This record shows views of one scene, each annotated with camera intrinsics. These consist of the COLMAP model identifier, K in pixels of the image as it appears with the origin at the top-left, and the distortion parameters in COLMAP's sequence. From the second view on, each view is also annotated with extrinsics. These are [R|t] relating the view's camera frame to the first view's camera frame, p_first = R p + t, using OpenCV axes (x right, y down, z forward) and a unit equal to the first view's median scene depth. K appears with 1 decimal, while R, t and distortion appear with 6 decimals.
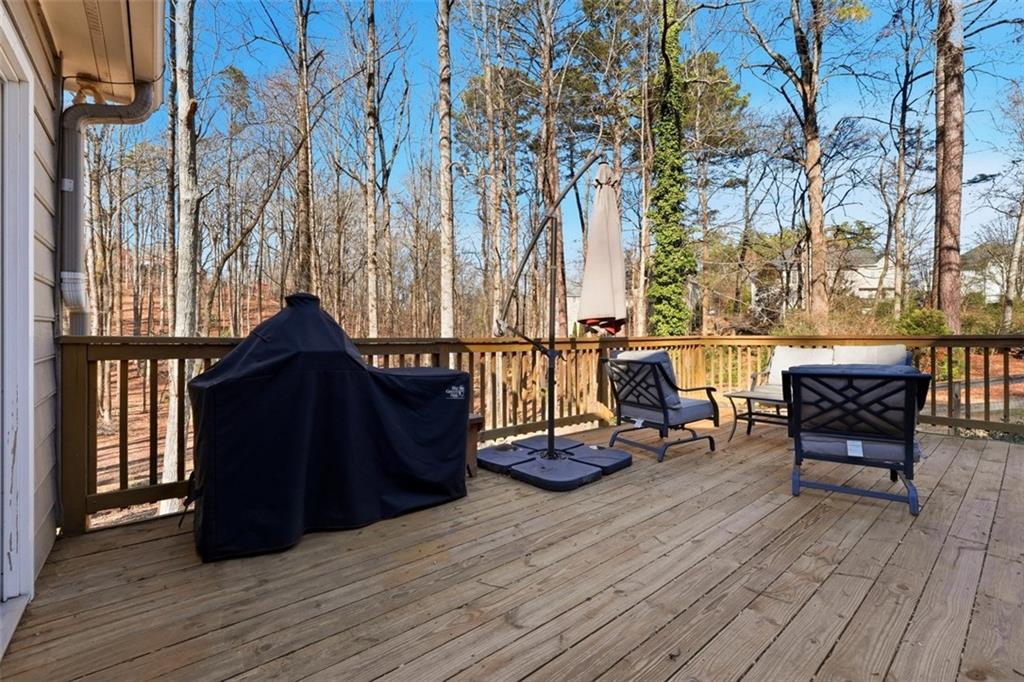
lens RADIAL K [[433.9, 0, 507.1], [0, 433.9, 321.2], [0, 0, 1]] dist [-0.011078, 0.000299]
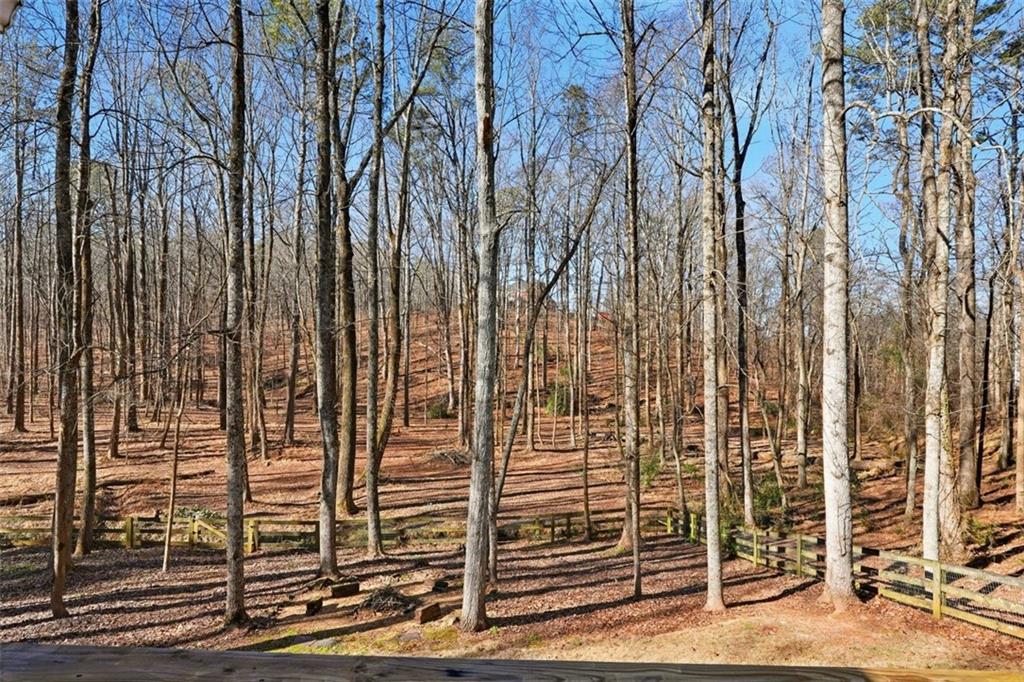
lens RADIAL K [[522.3, 0, 511.7], [0, 522.3, 361.2], [0, 0, 1]] dist [0.000210, 0.000136]
pose [[0.770364, 0.007860, -0.637555, -0.018226], [0.003031, 0.999868, 0.015990, -0.027292], [0.637597, -0.014251, 0.770239, 0.131338]]
